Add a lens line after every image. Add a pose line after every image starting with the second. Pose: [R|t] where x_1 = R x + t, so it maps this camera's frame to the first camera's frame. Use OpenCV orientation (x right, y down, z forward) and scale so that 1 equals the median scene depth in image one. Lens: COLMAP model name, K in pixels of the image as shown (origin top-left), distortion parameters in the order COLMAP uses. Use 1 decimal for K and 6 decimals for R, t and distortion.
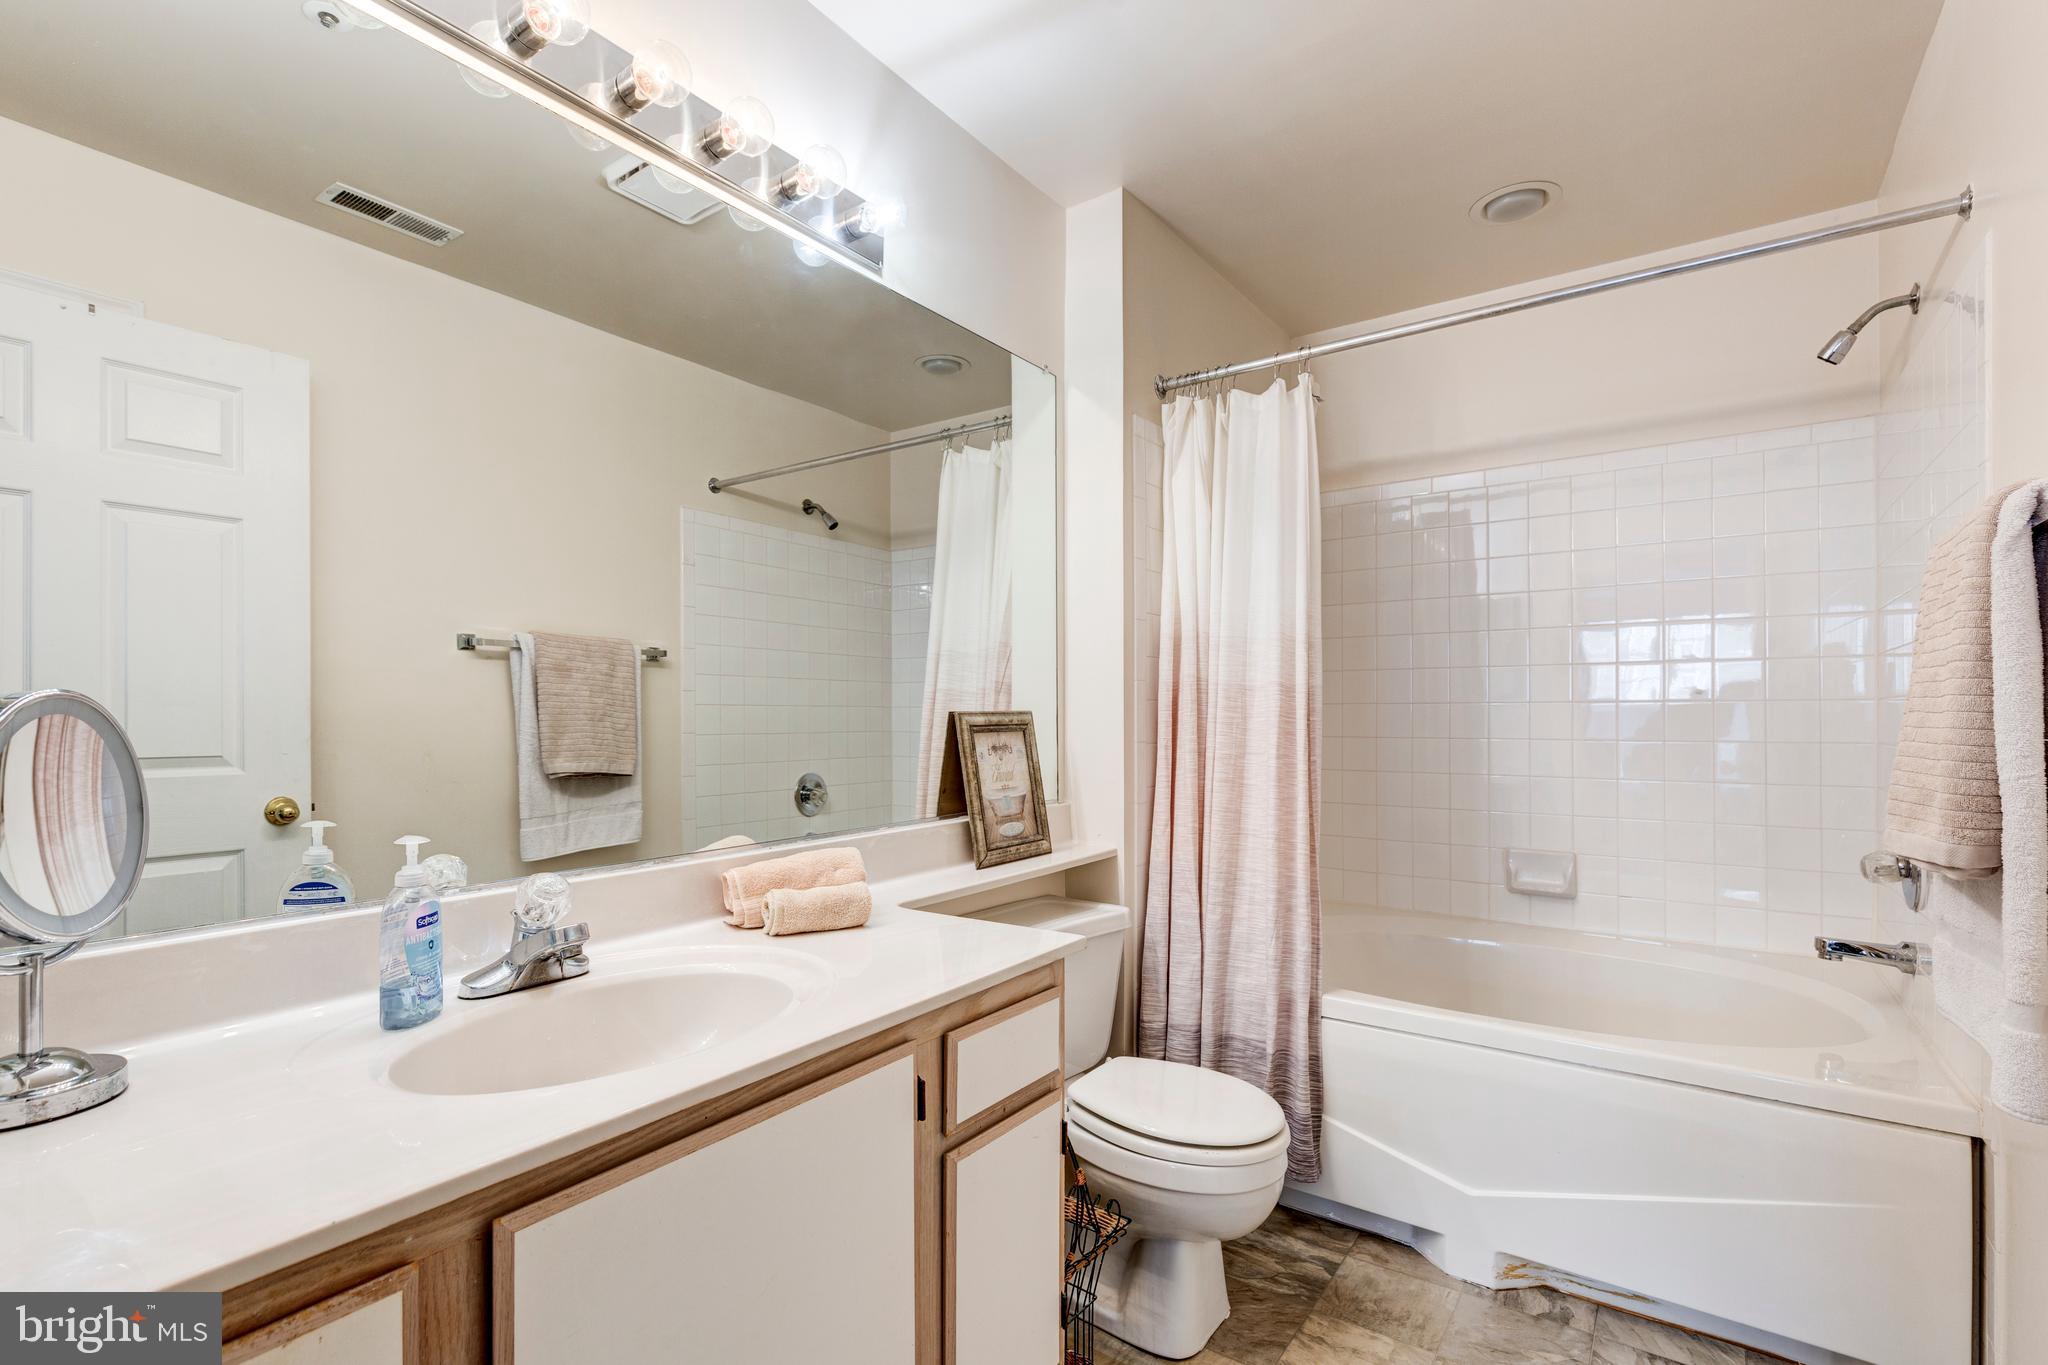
lens RADIAL K [[905.1, 0, 1065.5], [0, 905.1, 717.3], [0, 0, 1]] dist [0.012850, -0.001136]
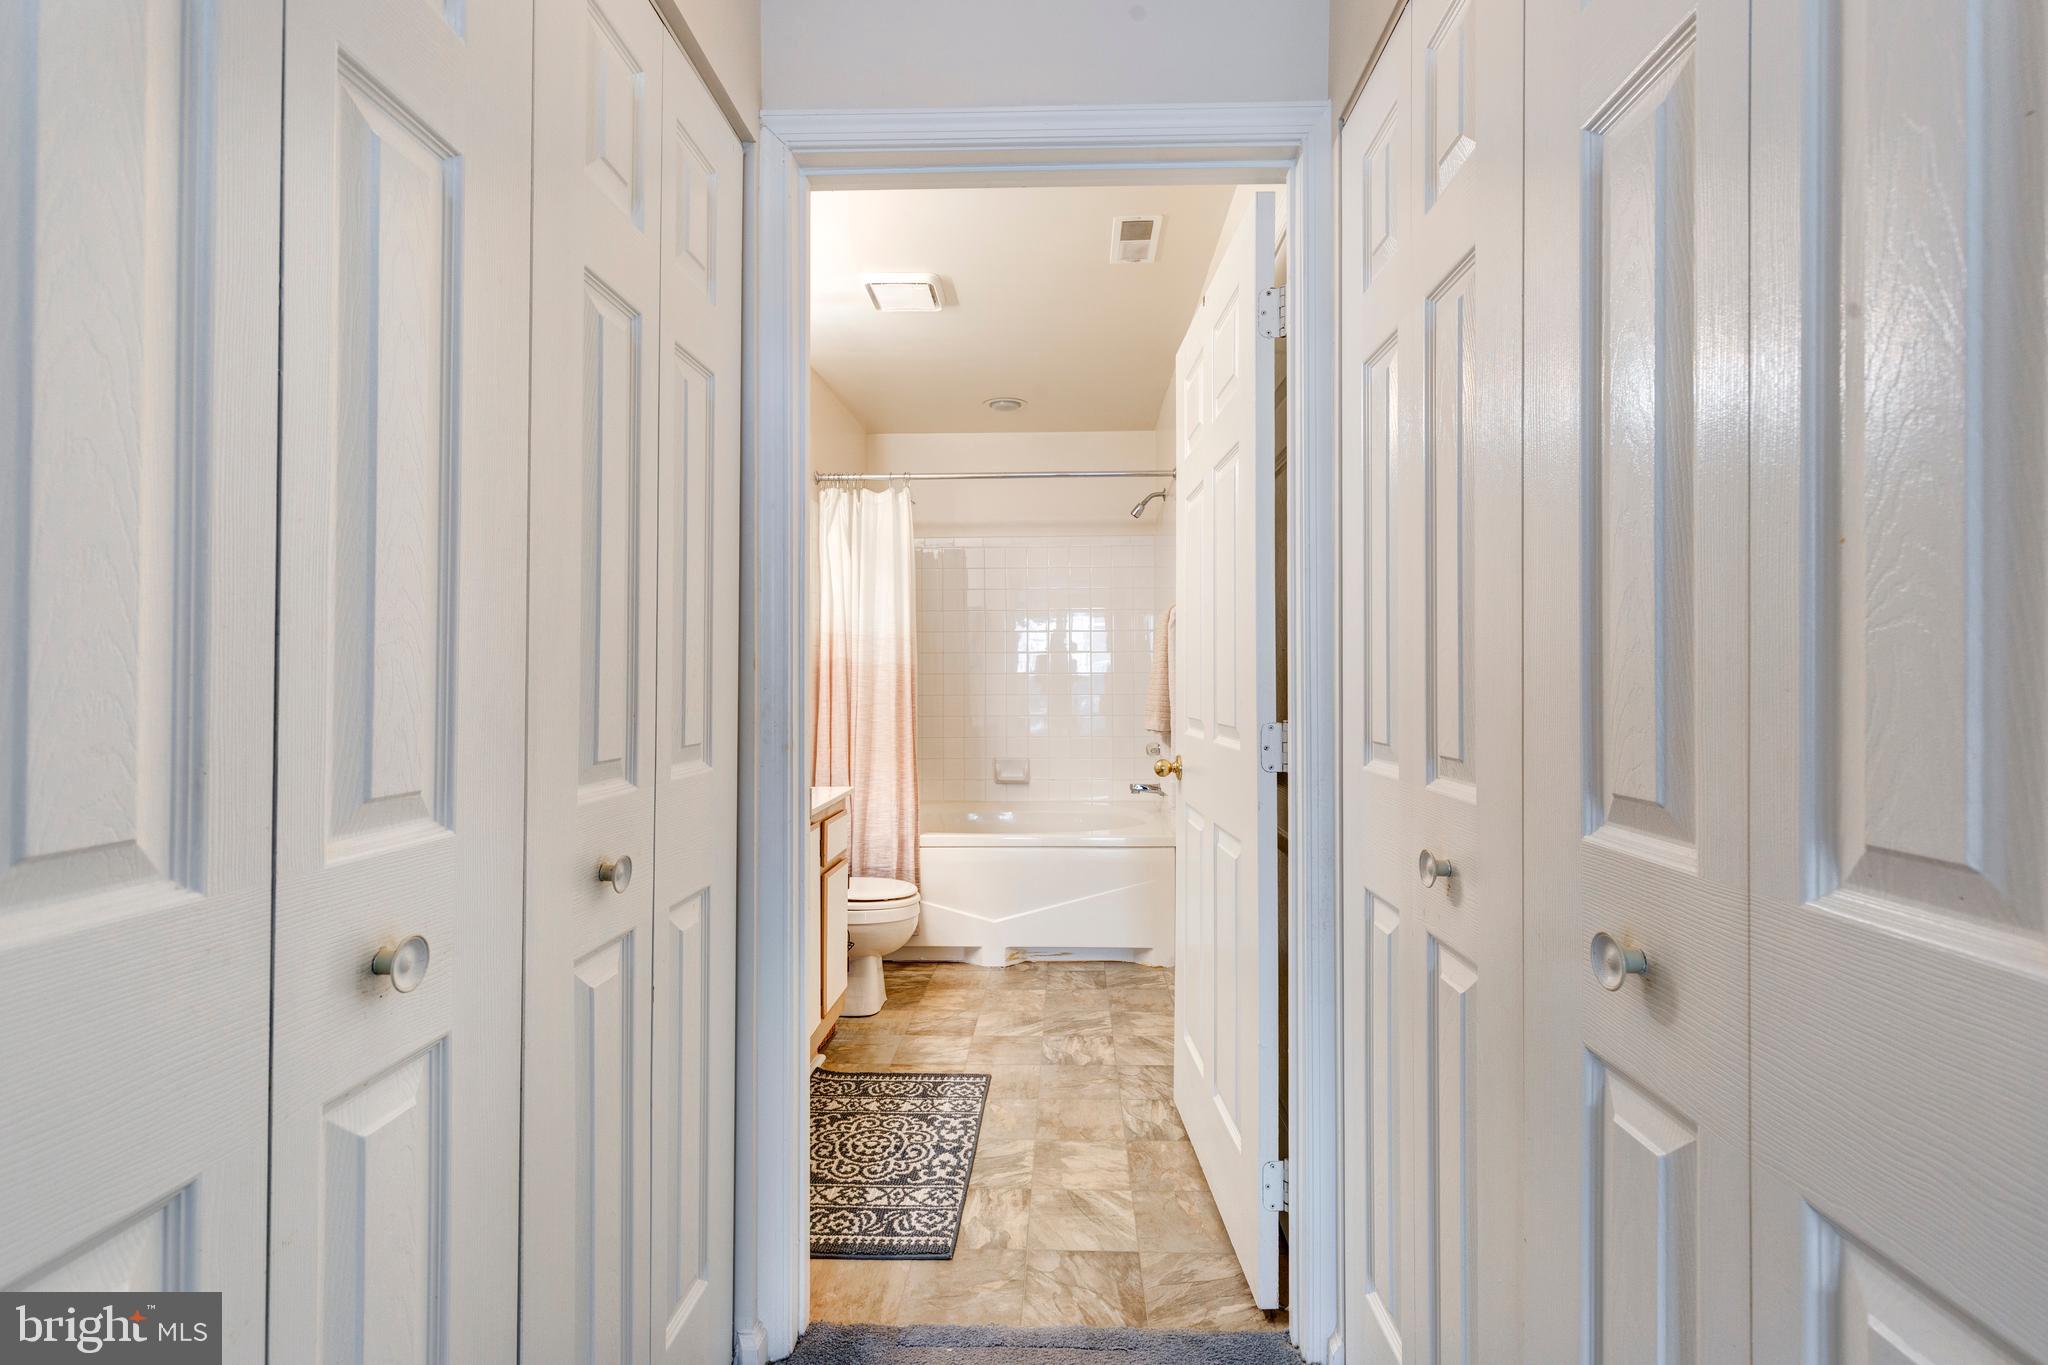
lens RADIAL K [[905.1, 0, 1028.8], [0, 905.1, 756.9], [0, 0, 1]] dist [0.012850, -0.001136]
pose [[0.844660, -0.053594, 0.532614, -0.501481], [0.007798, 0.996102, 0.087865, -0.009146], [-0.535246, -0.070063, 0.841785, -0.648671]]
